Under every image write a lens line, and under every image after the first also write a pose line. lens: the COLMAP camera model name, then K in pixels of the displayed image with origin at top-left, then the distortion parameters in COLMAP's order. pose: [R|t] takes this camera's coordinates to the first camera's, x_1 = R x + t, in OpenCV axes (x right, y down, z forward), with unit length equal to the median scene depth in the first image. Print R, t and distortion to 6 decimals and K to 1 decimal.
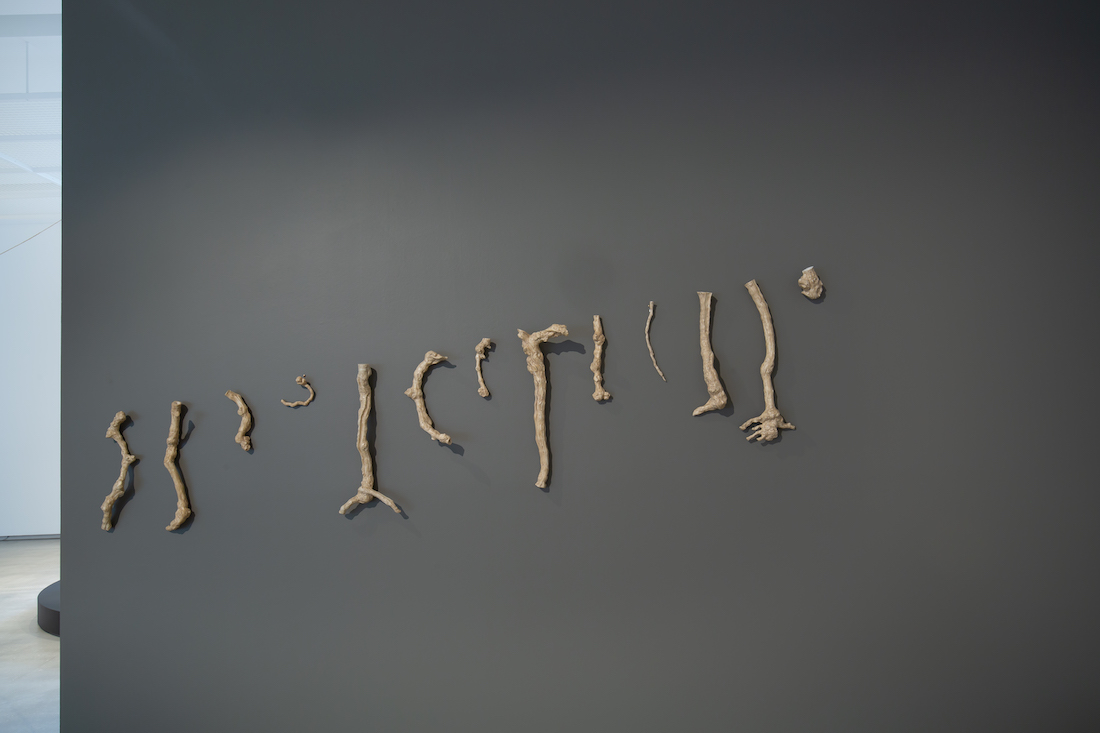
lens RADIAL K [[726.7, 0, 554.8], [0, 726.7, 366.7], [0, 0, 1]] dist [-0.001804, 0.000849]
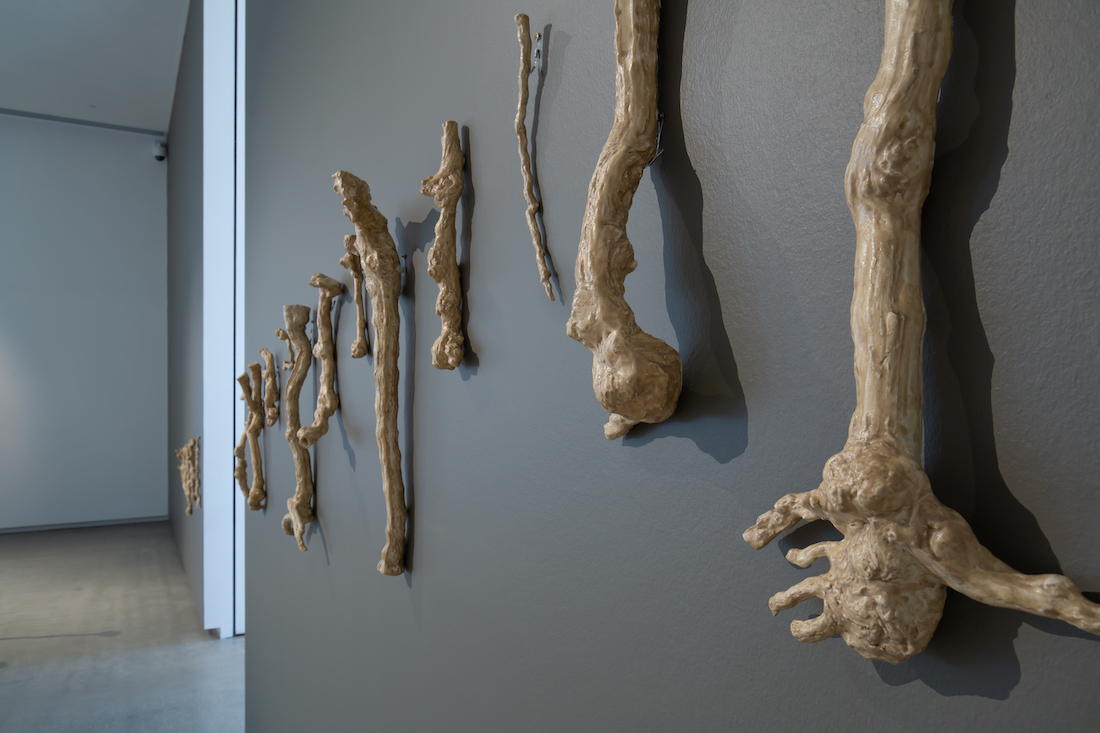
lens RADIAL K [[726.7, 0, 543.9], [0, 726.7, 377.8], [0, 0, 1]] dist [-0.001804, 0.000849]
pose [[0.486232, 0.027045, -0.873411, 0.389635], [0.021419, 0.998852, 0.042854, 0.036998], [0.873567, -0.039544, 0.485094, 0.873388]]
